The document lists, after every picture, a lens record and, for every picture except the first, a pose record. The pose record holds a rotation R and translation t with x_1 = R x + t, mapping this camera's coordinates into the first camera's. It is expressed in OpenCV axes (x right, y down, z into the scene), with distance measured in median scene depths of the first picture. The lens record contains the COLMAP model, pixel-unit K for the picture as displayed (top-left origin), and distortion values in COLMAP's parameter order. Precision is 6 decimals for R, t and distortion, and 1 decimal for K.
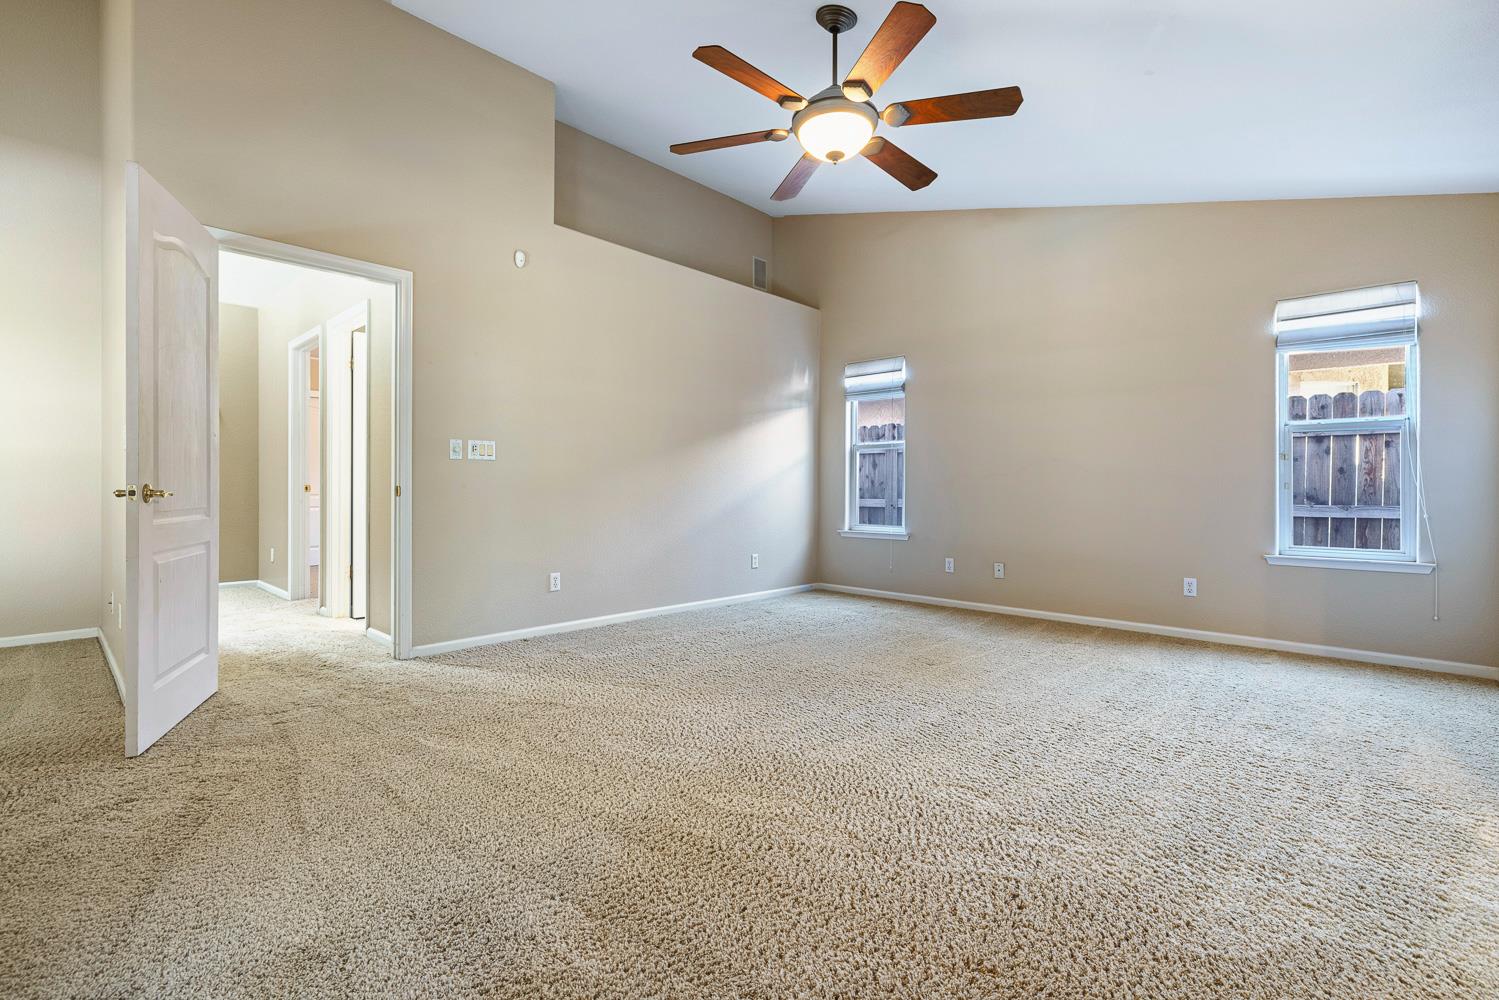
lens RADIAL K [[689.4, 0, 748.9], [0, 689.4, 486.9], [0, 0, 1]] dist [-0.001433, 0.000021]
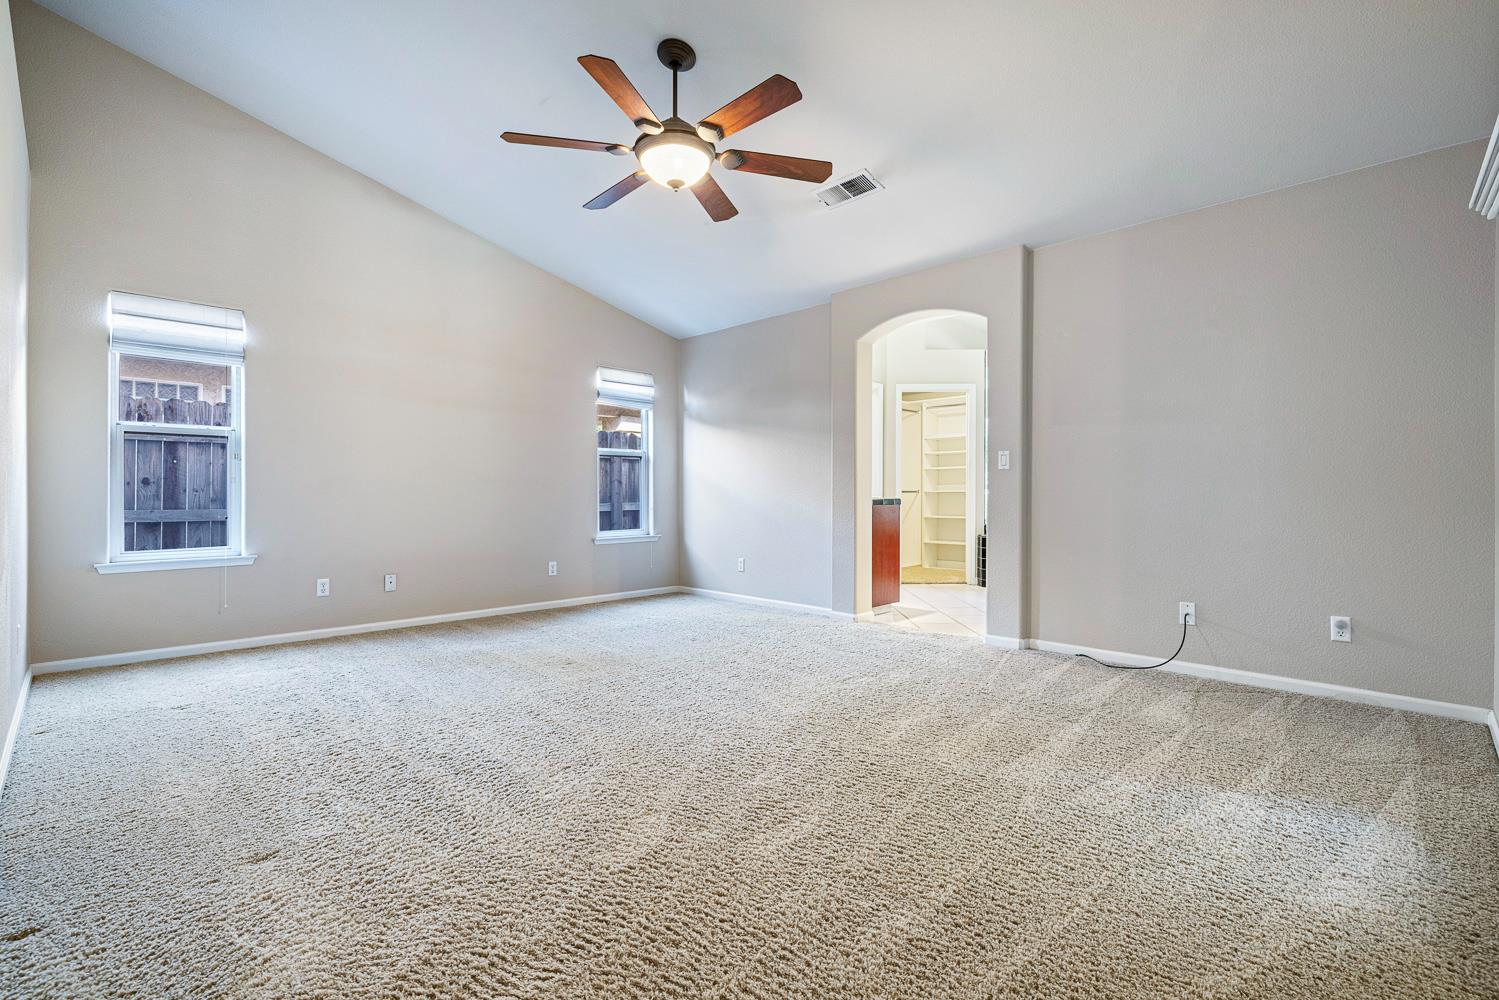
lens RADIAL K [[667.4, 0, 741.3], [0, 667.4, 495.9], [0, 0, 1]] dist [0.000358, 0.000097]
pose [[0.021432, -0.007349, 0.999743, -0.350676], [-0.001616, 0.999971, 0.007385, -0.001213], [-0.999769, -0.001774, 0.021419, 0.348743]]
